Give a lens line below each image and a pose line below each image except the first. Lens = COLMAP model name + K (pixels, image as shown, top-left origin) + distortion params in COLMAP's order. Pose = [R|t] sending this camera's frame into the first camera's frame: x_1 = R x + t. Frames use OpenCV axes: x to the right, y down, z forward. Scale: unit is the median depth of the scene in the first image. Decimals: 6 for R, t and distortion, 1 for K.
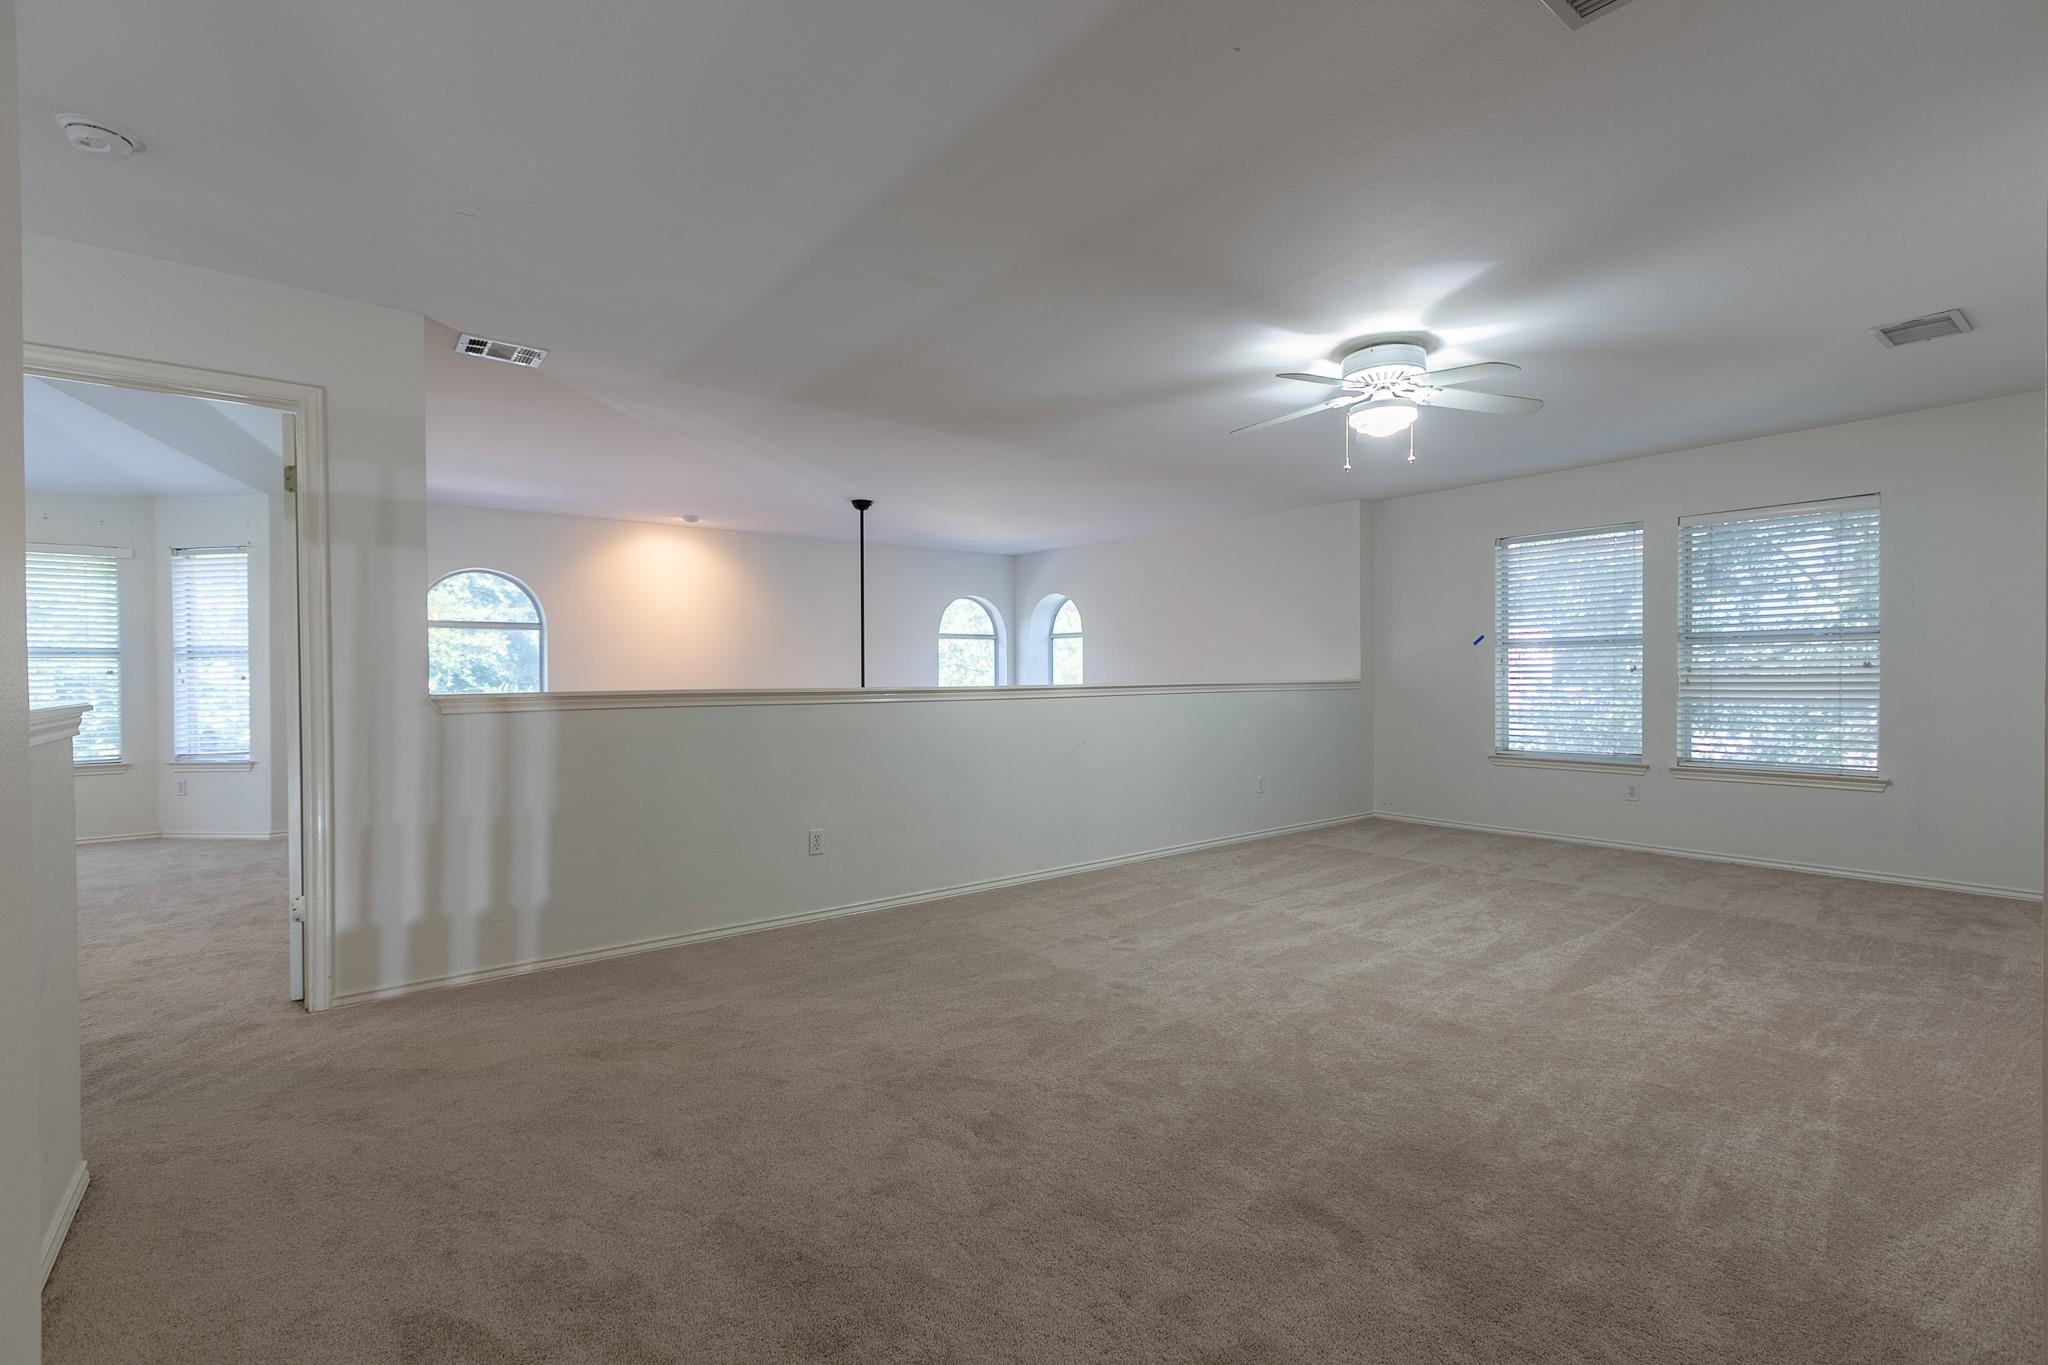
lens RADIAL K [[963.3, 0, 1024.0], [0, 963.3, 682.5], [0, 0, 1]] dist [0.014142, 0.000102]
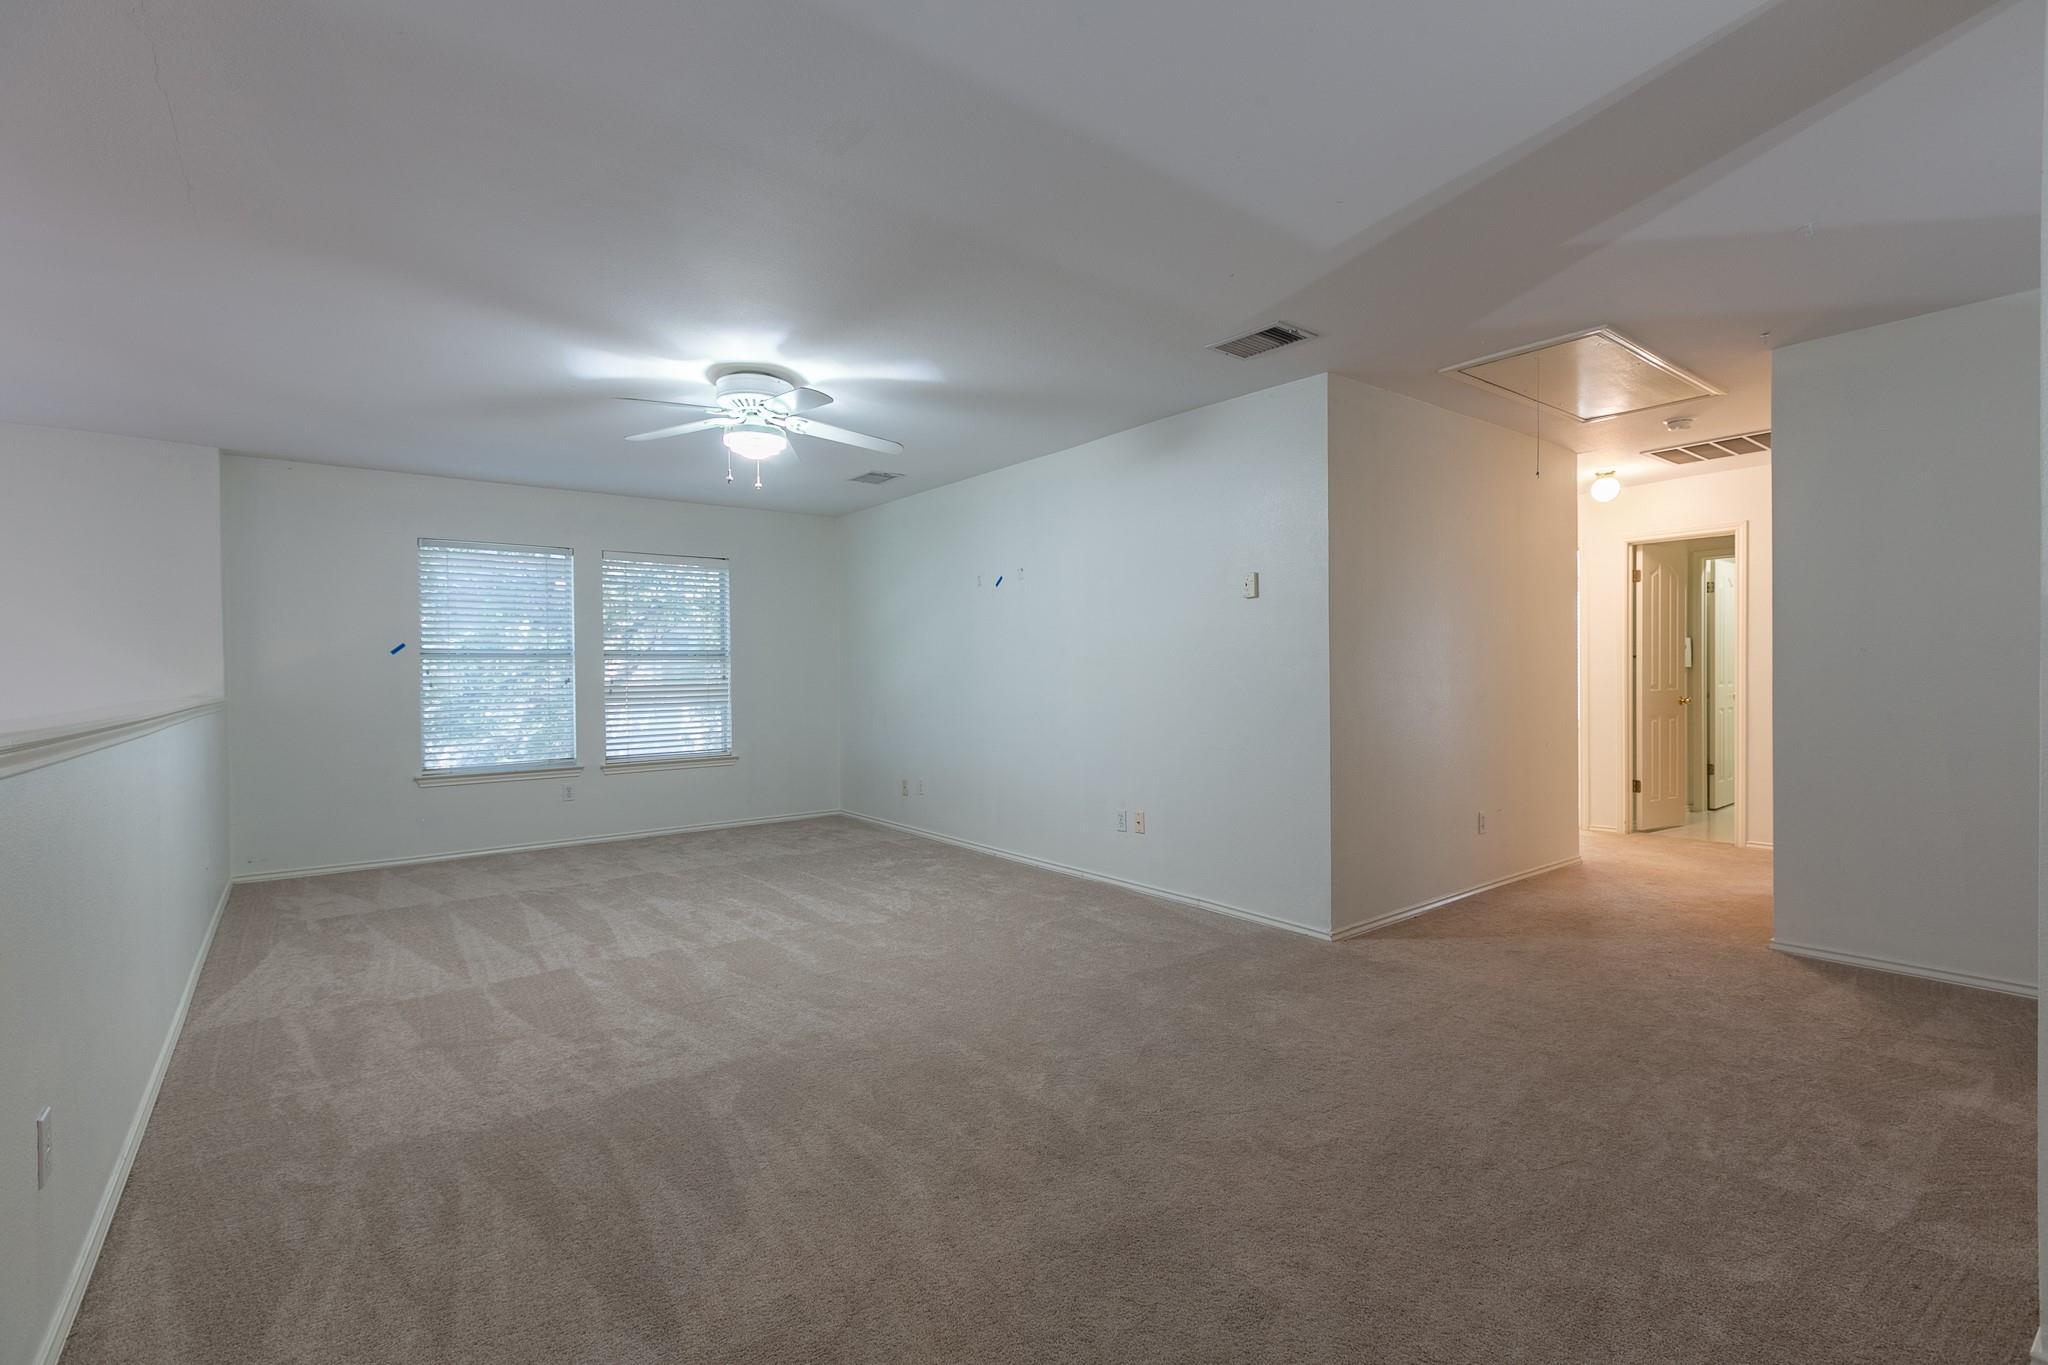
lens RADIAL K [[963.3, 0, 1024.0], [0, 963.3, 682.5], [0, 0, 1]] dist [0.014142, 0.000102]
pose [[-0.027909, -0.000633, 0.999610, -0.619887], [0.019456, 0.999810, 0.001176, -0.004145], [-0.999421, 0.019481, -0.027891, 0.658007]]
